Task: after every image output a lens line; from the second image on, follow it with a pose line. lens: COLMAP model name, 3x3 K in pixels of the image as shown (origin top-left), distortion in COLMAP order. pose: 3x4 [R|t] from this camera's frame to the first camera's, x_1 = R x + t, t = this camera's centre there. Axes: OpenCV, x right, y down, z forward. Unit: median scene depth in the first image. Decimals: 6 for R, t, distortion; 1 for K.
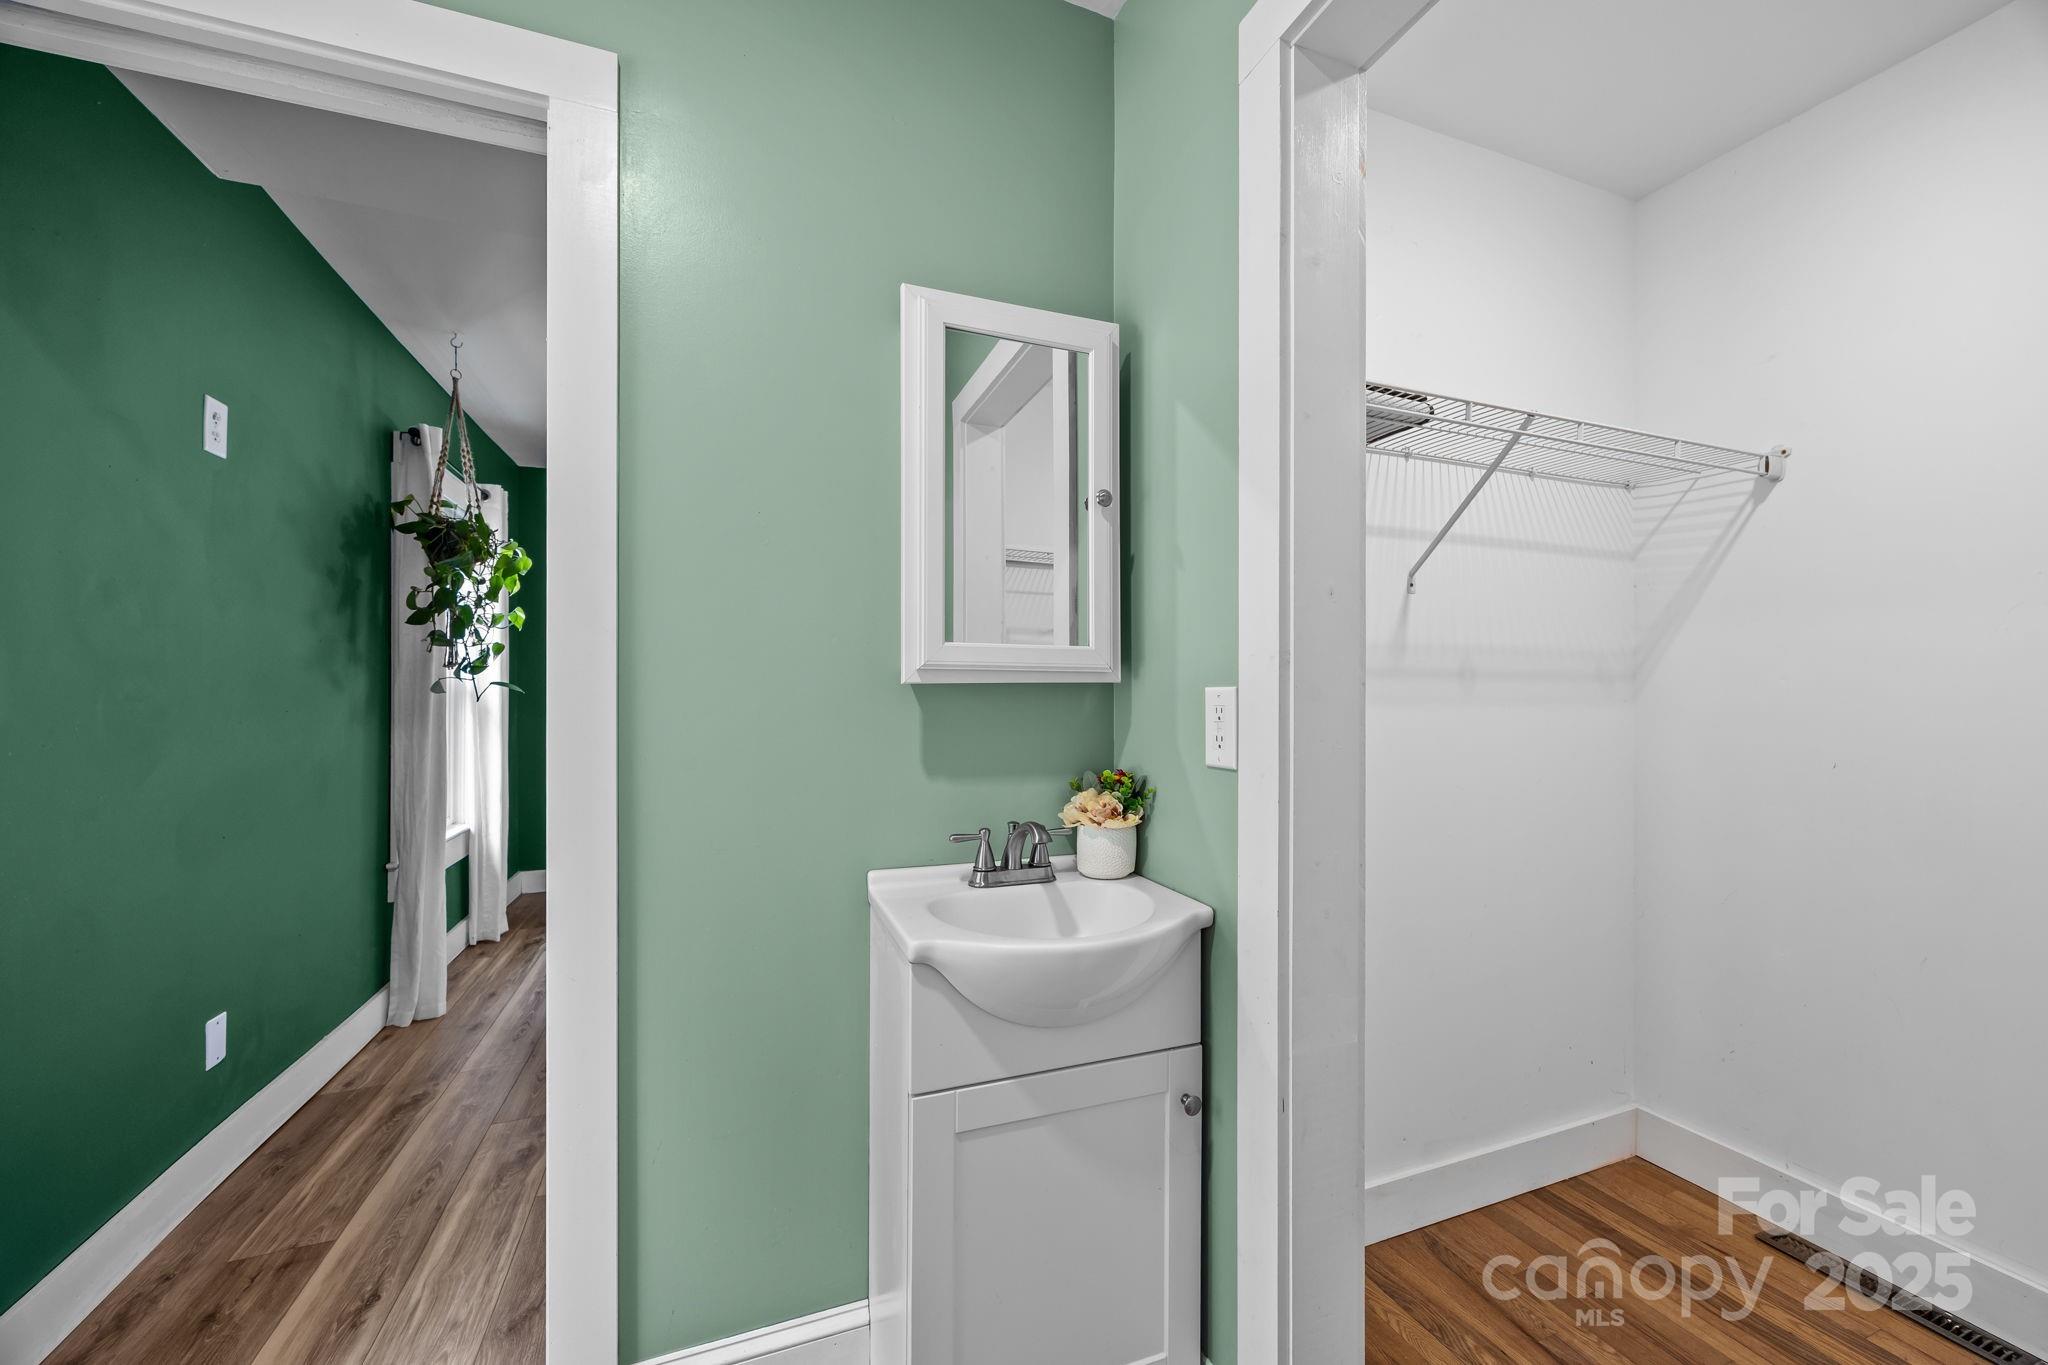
lens RADIAL K [[788.4, 0, 1032.3], [0, 788.4, 692.4], [0, 0, 1]] dist [0.001219, 0.000027]
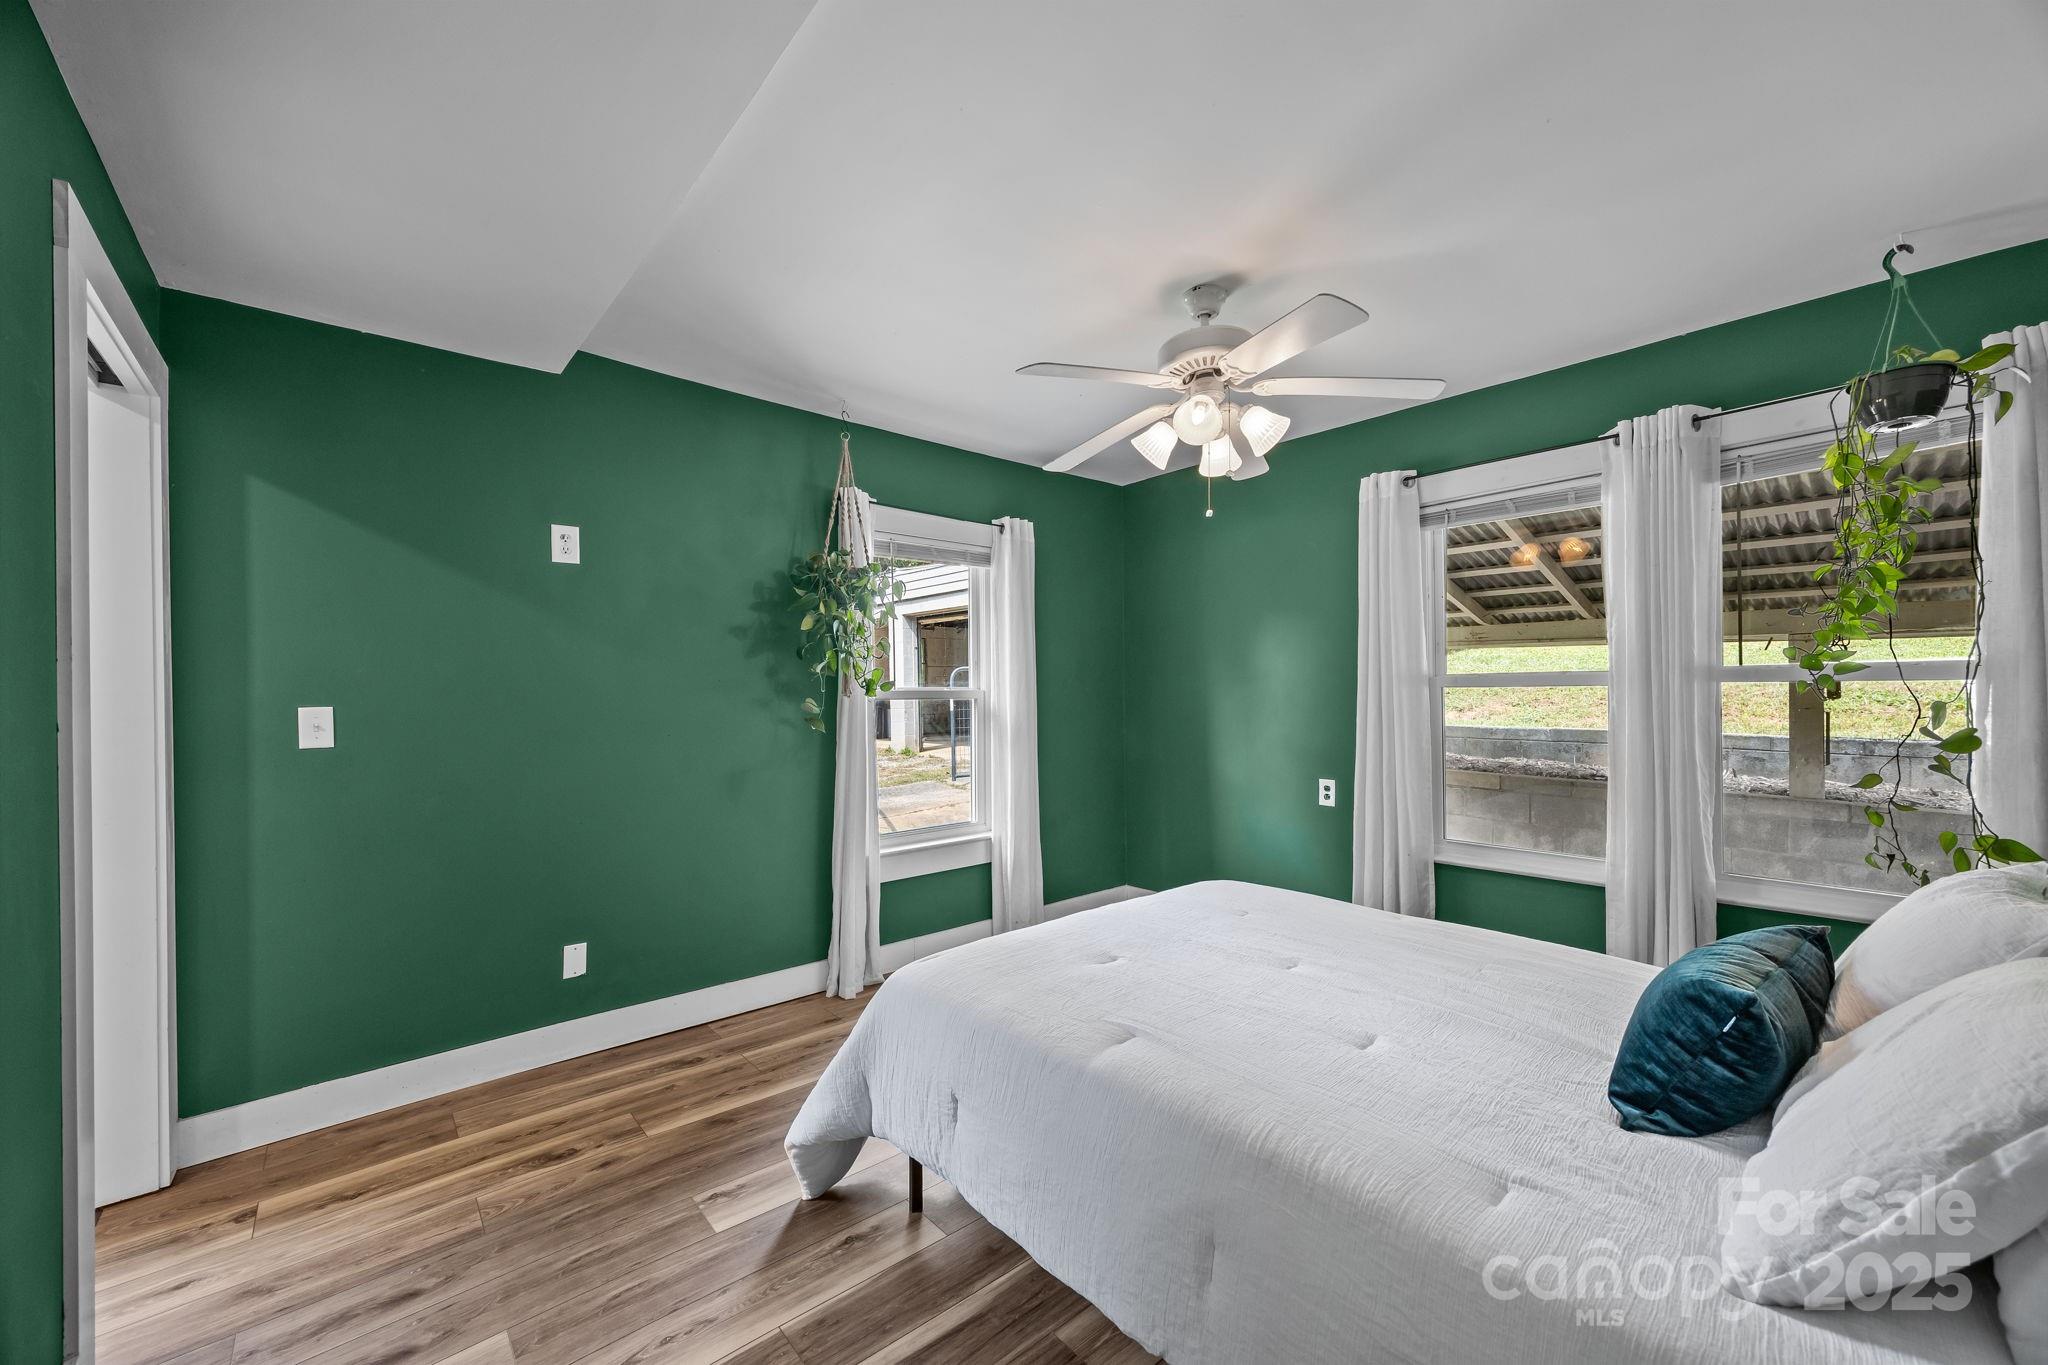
lens RADIAL K [[788.4, 0, 1032.3], [0, 788.4, 692.4], [0, 0, 1]] dist [0.001219, 0.000027]
pose [[0.343294, 0.005929, -0.939209, 0.637407], [0.002742, 0.999969, 0.007315, -0.067500], [0.939224, -0.005087, 0.343268, 1.296330]]
